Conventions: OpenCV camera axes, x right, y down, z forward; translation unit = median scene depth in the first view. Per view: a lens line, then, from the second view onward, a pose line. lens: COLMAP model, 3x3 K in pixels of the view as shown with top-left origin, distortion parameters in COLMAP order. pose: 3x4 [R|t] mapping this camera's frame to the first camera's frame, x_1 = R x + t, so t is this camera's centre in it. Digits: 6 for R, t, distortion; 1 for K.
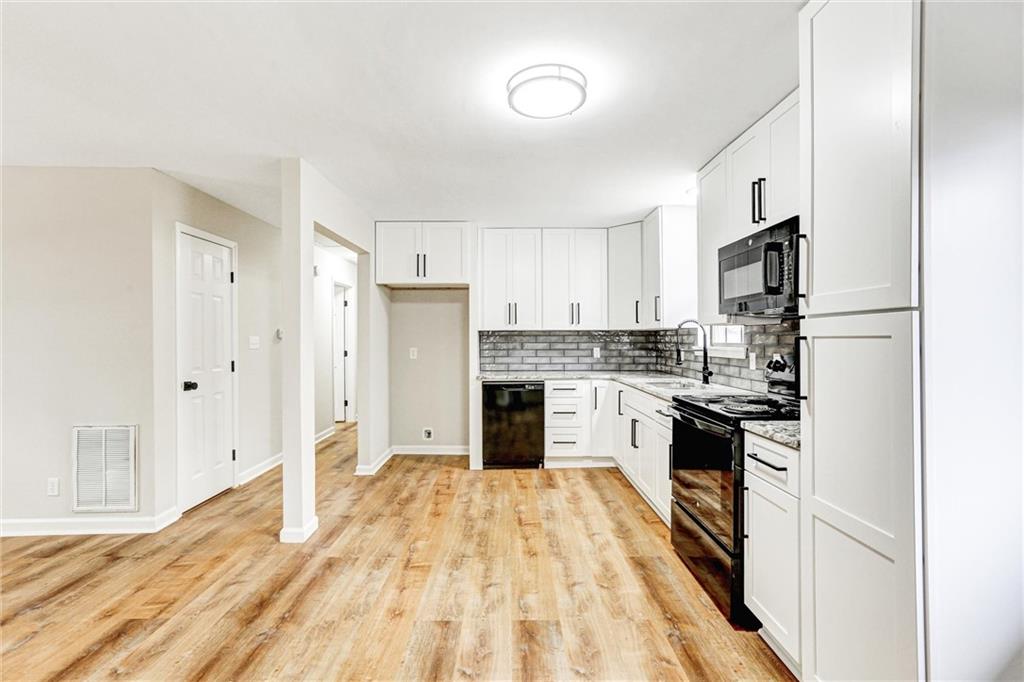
lens RADIAL K [[460.4, 0, 509.2], [0, 460.4, 339.2], [0, 0, 1]] dist [-0.029112, 0.022220]
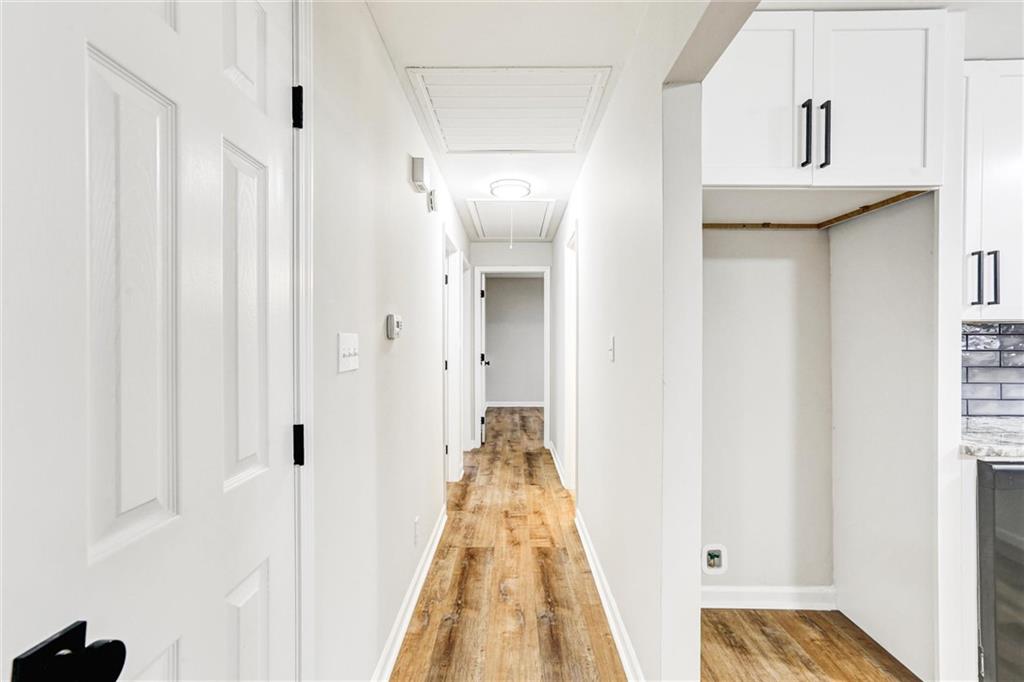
lens RADIAL K [[460.4, 0, 509.2], [0, 460.4, 339.2], [0, 0, 1]] dist [-0.029112, 0.022220]
pose [[0.999919, 0.004419, -0.011967, -0.507447], [-0.004440, 0.999989, -0.001731, -0.001137], [0.011959, 0.001784, 0.999927, 0.779761]]
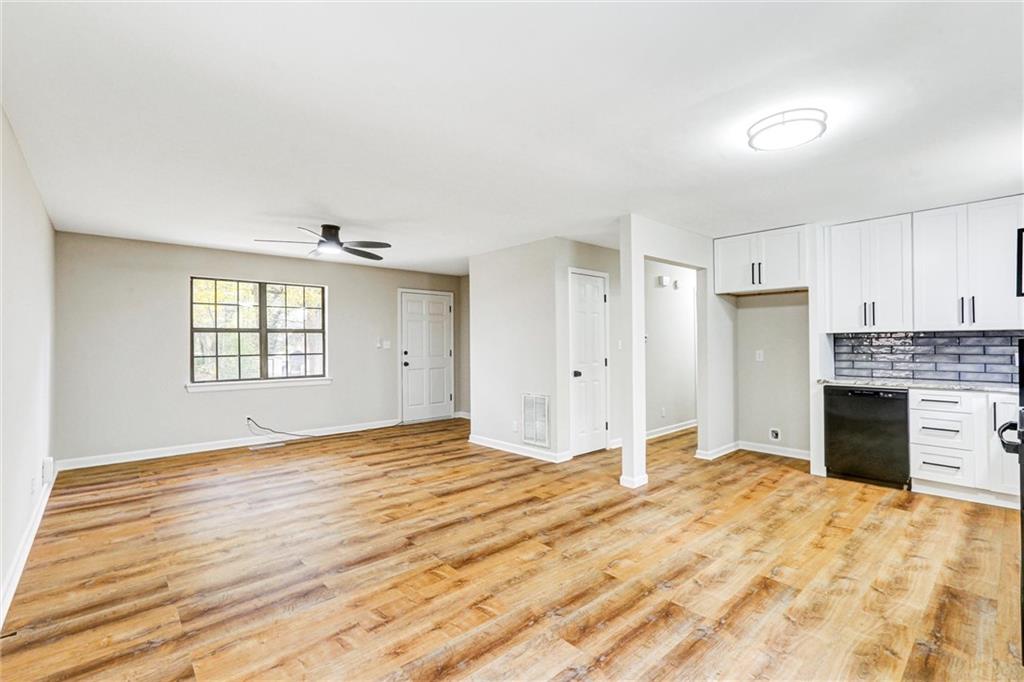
lens RADIAL K [[461.9, 0, 512.0], [0, 461.9, 341.0], [0, 0, 1]] dist [-0.026579, 0.021246]
pose [[0.668232, -0.005507, -0.743932, 0.267812], [0.003037, 0.999984, -0.004673, 0.000304], [0.743946, 0.000863, 0.668239, -0.166891]]
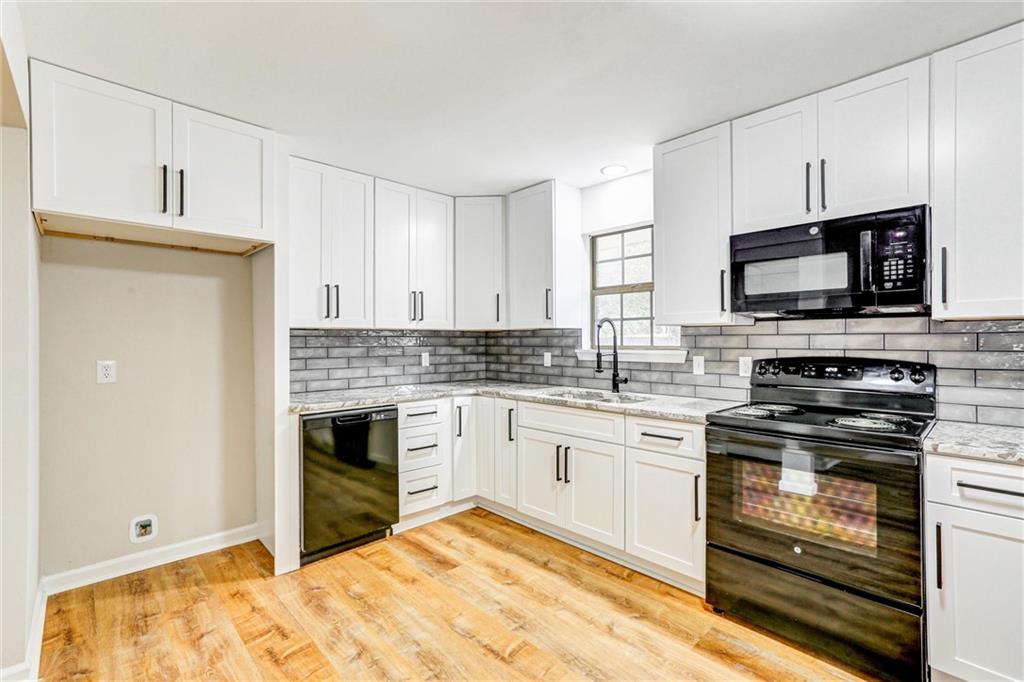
lens RADIAL K [[460.4, 0, 509.2], [0, 460.4, 339.2], [0, 0, 1]] dist [-0.029112, 0.022220]
pose [[0.728556, 0.001577, 0.684984, -0.315731], [0.001382, 0.999992, -0.003773, -0.001477], [-0.684985, 0.003695, 0.728548, 0.488309]]
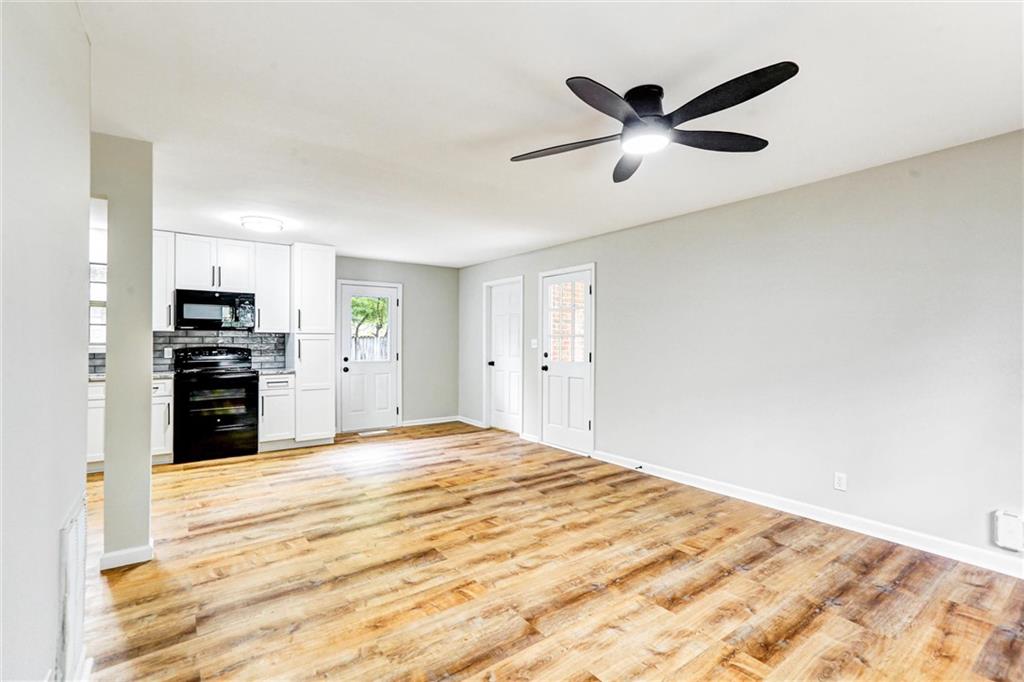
lens RADIAL K [[461.9, 0, 512.0], [0, 461.9, 341.0], [0, 0, 1]] dist [-0.026579, 0.021246]
pose [[-0.596447, 0.000103, 0.802653, -1.293479], [-0.002838, 0.999993, -0.002237, 0.003293], [-0.802648, -0.003612, -0.596442, 0.748422]]
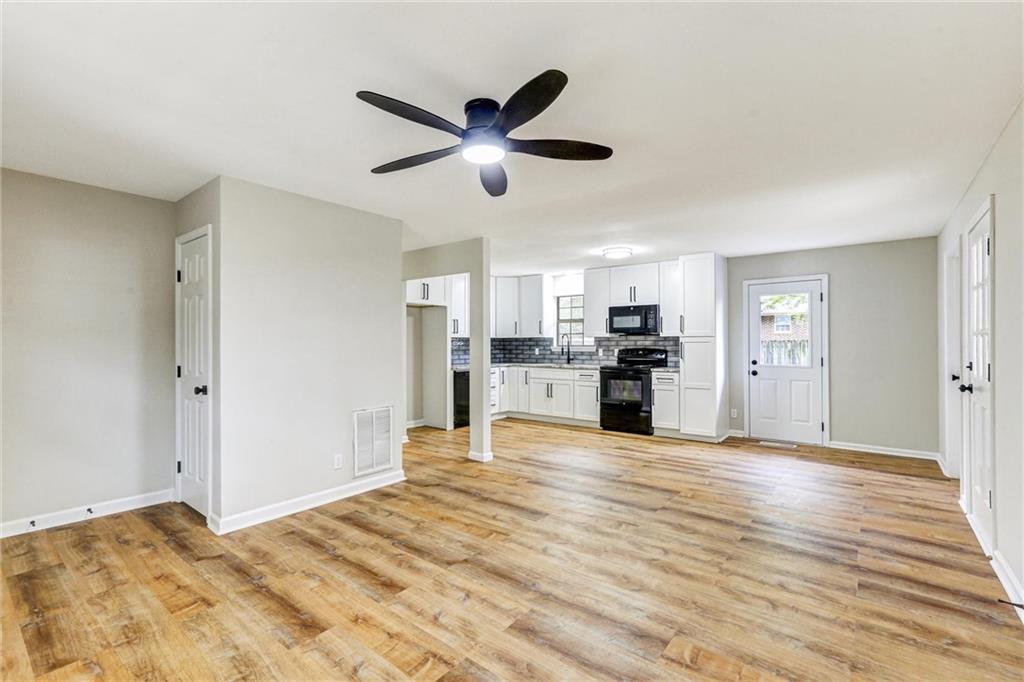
lens RADIAL K [[460.4, 0, 509.2], [0, 460.4, 339.2], [0, 0, 1]] dist [-0.029112, 0.022220]
pose [[0.625857, 0.007350, 0.779903, -1.376463], [0.001095, 0.999946, -0.010303, 0.002978], [-0.779937, 0.007302, 0.625816, -0.116410]]
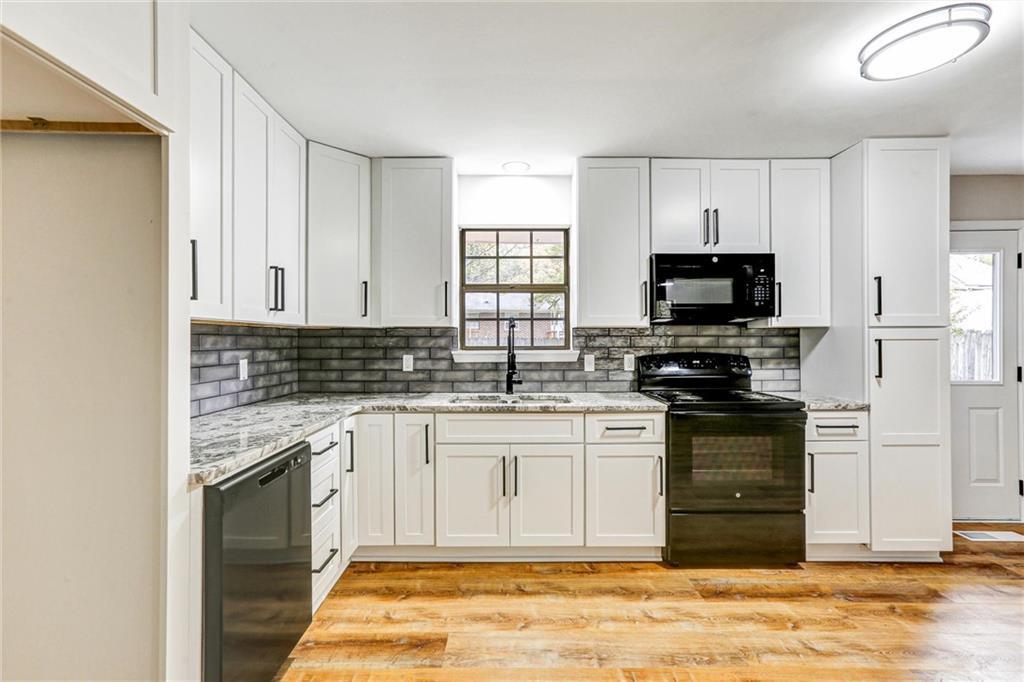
lens RADIAL K [[460.4, 0, 509.2], [0, 460.4, 339.2], [0, 0, 1]] dist [-0.029112, 0.022220]
pose [[0.004362, 0.003917, 0.999983, -0.424009], [0.002560, 0.999989, -0.003928, -0.001731], [-0.999987, 0.002577, 0.004352, 0.978551]]
